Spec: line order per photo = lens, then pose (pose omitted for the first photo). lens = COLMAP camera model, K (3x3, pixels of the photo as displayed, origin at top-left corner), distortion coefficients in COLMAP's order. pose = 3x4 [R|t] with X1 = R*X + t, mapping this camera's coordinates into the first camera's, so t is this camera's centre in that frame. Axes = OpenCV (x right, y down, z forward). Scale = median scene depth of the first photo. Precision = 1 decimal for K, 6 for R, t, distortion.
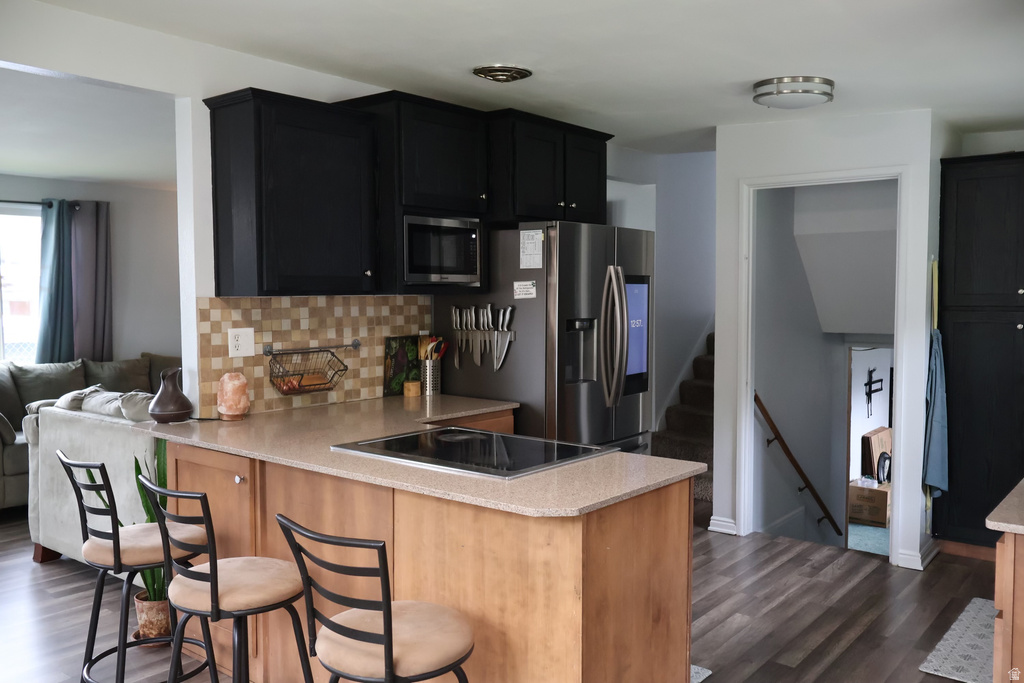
lens RADIAL K [[860.5, 0, 514.6], [0, 860.5, 339.3], [0, 0, 1]] dist [-0.006814, -0.004266]
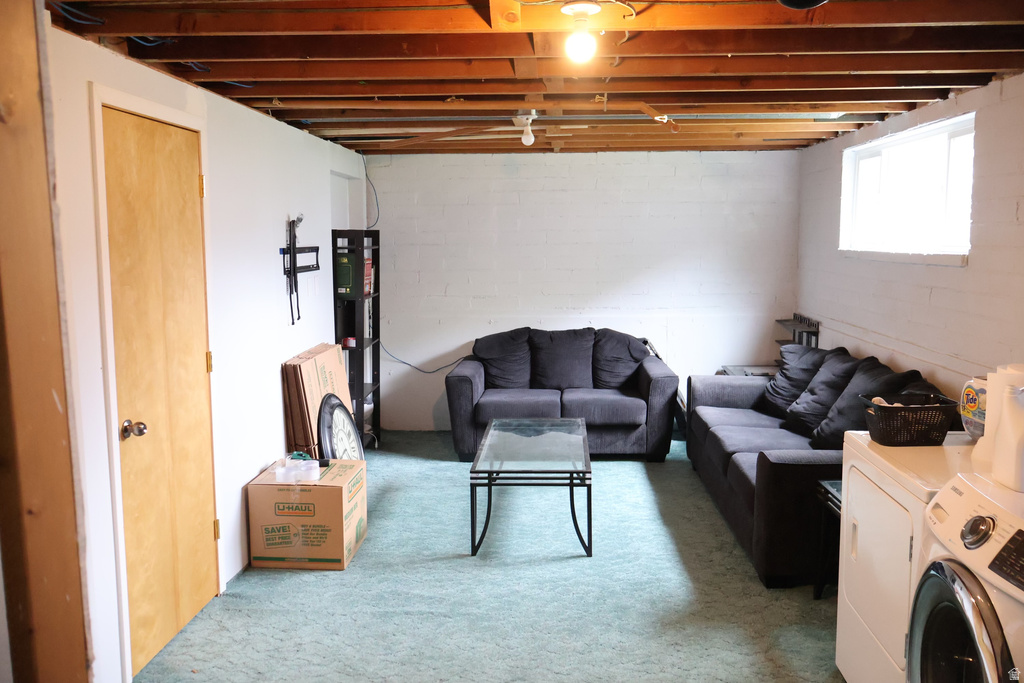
lens RADIAL K [[860.5, 0, 513.8], [0, 860.5, 340.9], [0, 0, 1]] dist [-0.006814, -0.004266]
pose [[0.811227, -0.079523, 0.579299, 0.241140], [0.038409, 0.995816, 0.082913, 0.066902], [-0.583469, -0.045011, 0.810887, 0.559703]]
